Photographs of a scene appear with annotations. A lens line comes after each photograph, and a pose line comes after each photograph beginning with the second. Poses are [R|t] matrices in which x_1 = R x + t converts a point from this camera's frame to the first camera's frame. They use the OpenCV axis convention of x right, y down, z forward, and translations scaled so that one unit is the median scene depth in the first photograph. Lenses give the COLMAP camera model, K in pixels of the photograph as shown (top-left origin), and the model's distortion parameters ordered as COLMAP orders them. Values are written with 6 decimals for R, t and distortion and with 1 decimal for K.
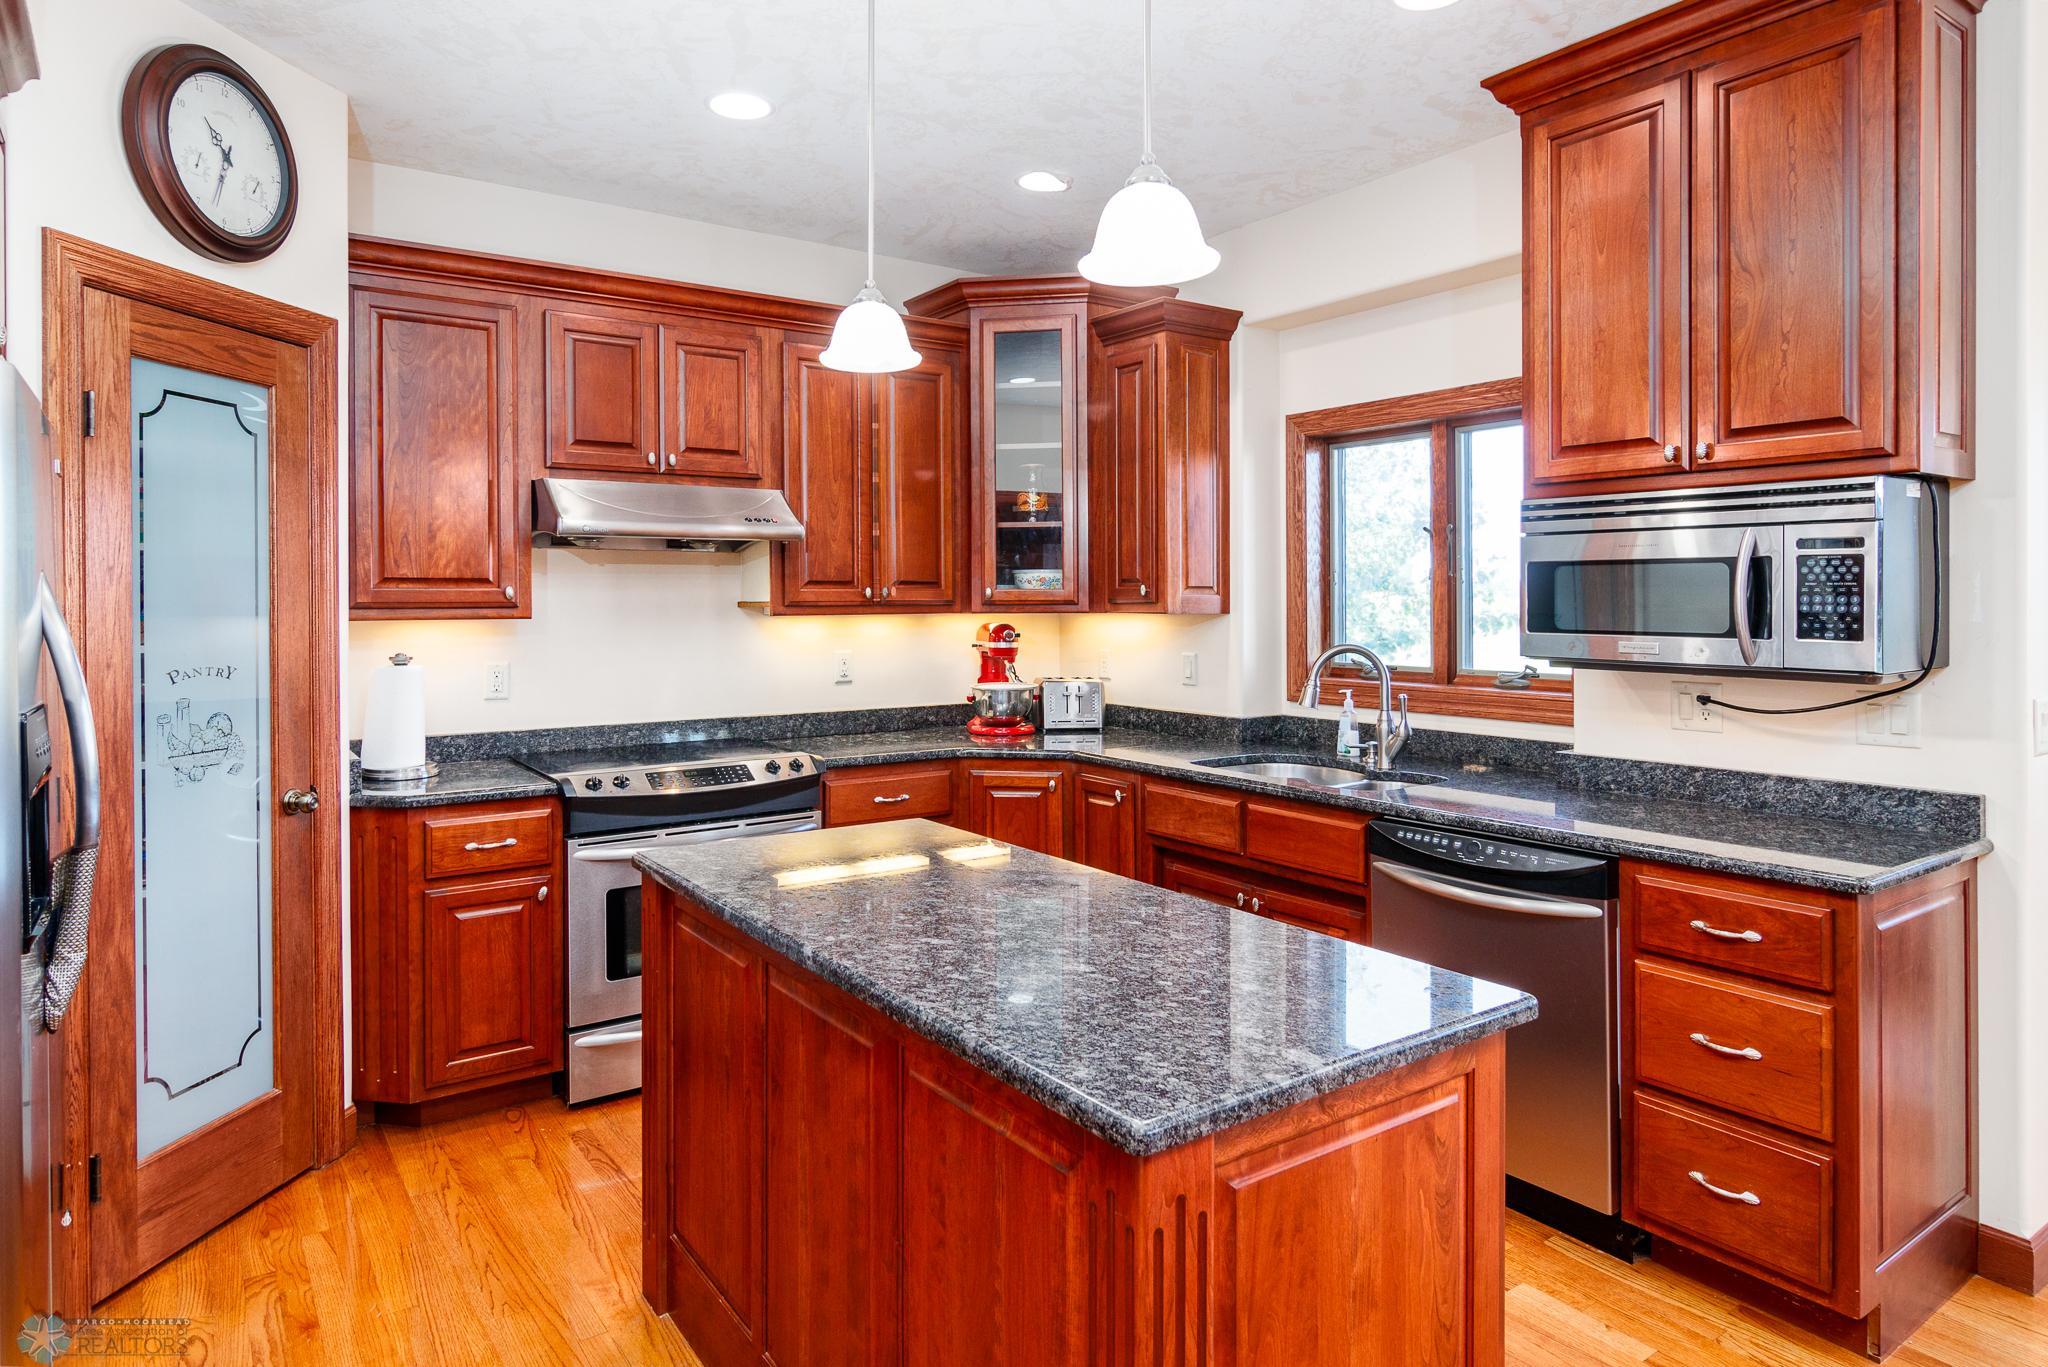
lens RADIAL K [[1194.0, 0, 1036.2], [0, 1194.0, 610.3], [0, 0, 1]] dist [-0.004556, 0.000399]
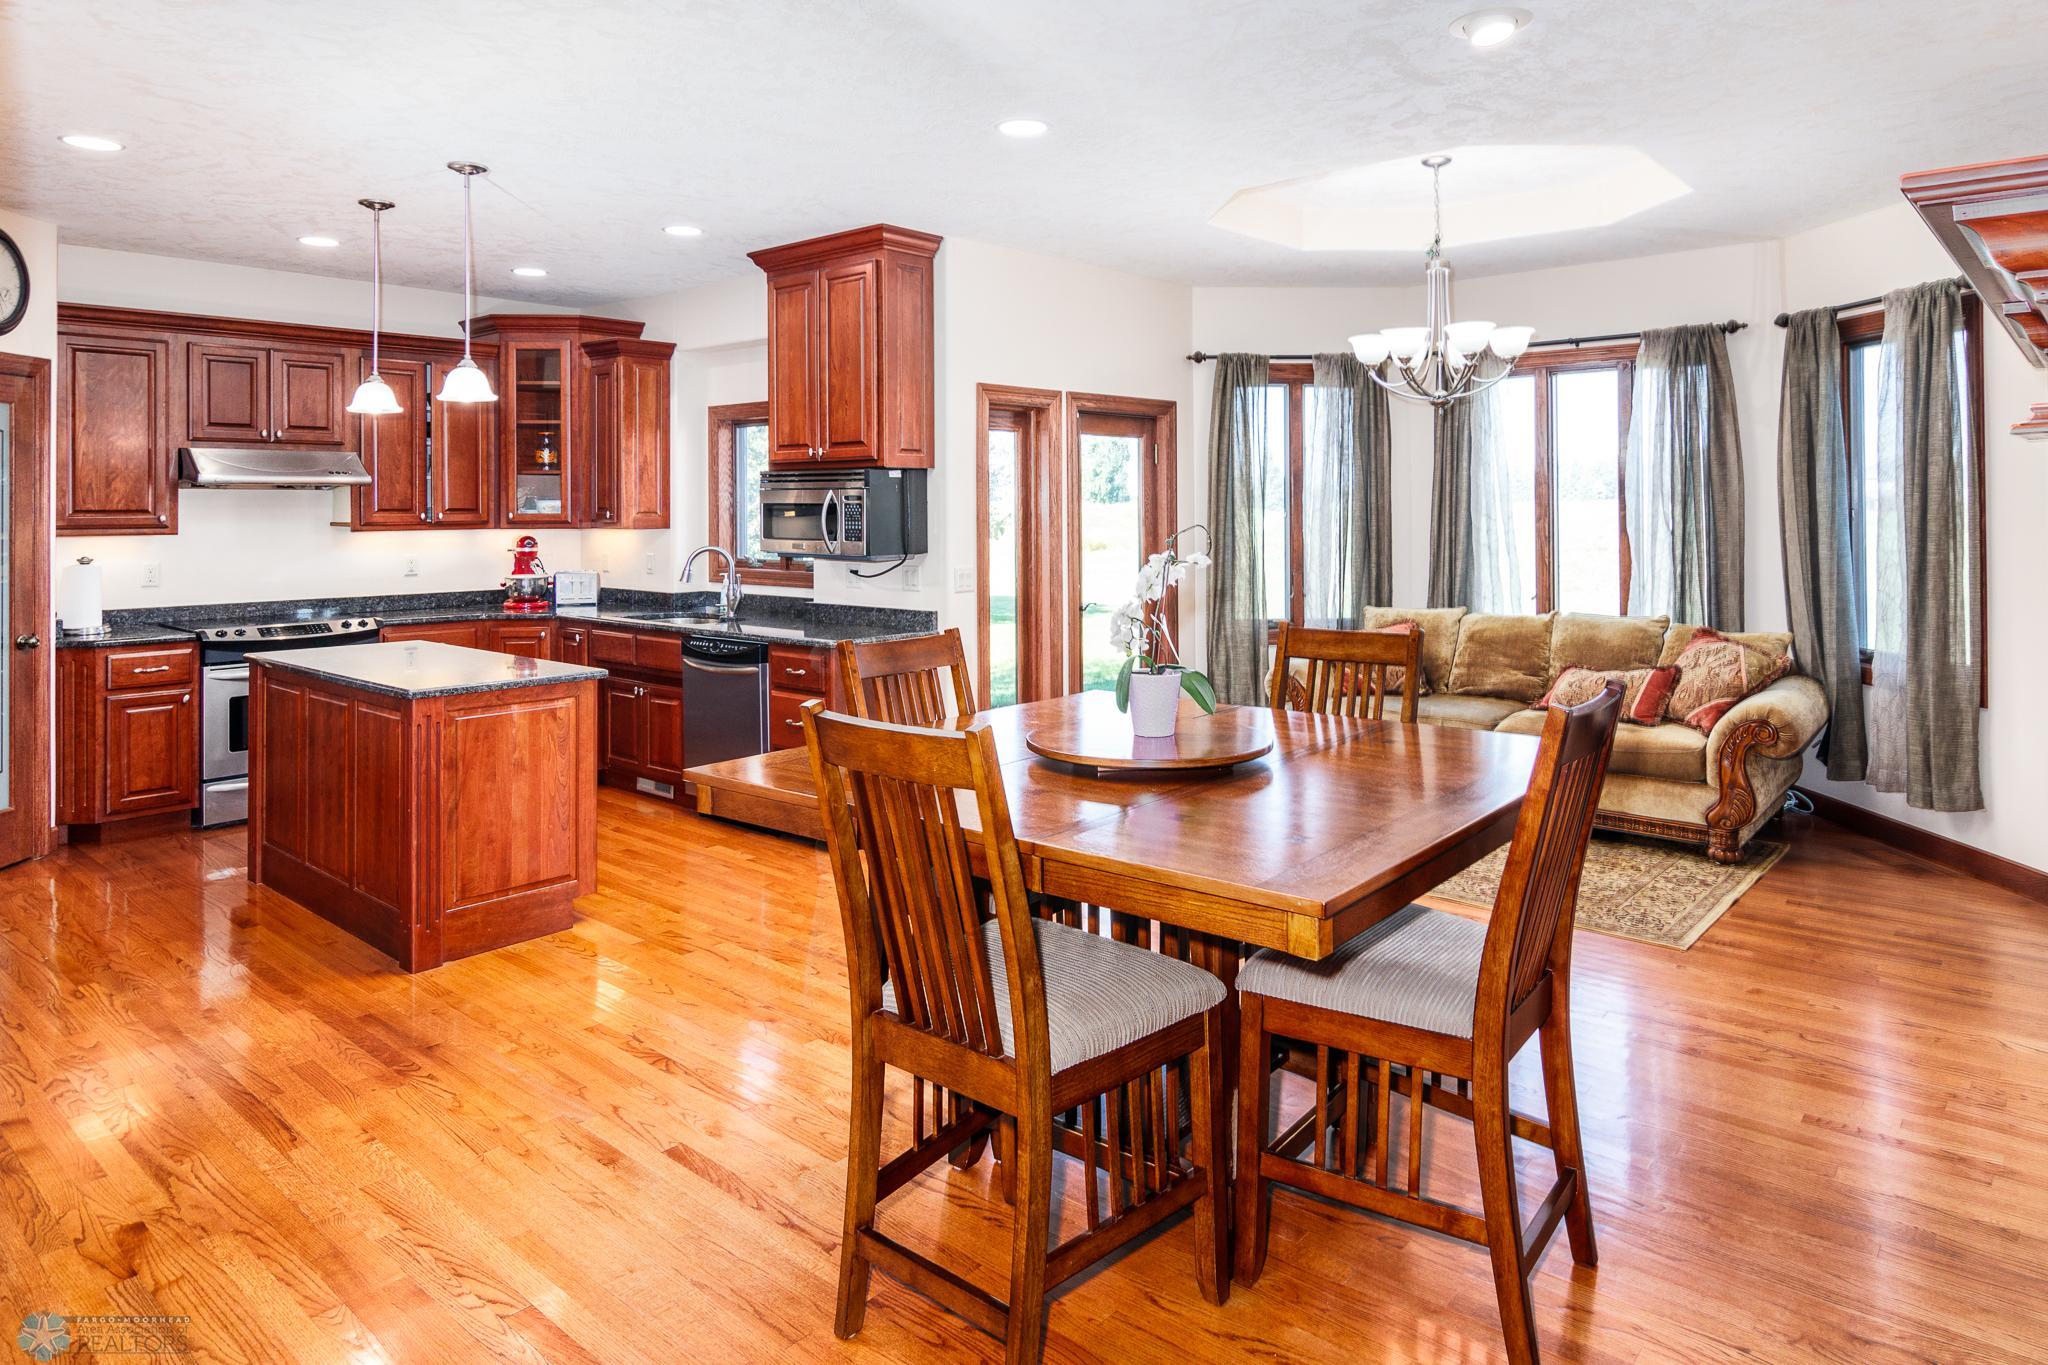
lens RADIAL K [[1213.6, 0, 1053.1], [0, 1213.6, 500.4], [0, 0, 1]] dist [0.003694, -0.001492]
pose [[0.970171, 0.001060, 0.242421, 0.328588], [0.002550, 0.999890, -0.014577, -0.012374], [-0.242410, 0.014761, 0.970062, -0.887883]]
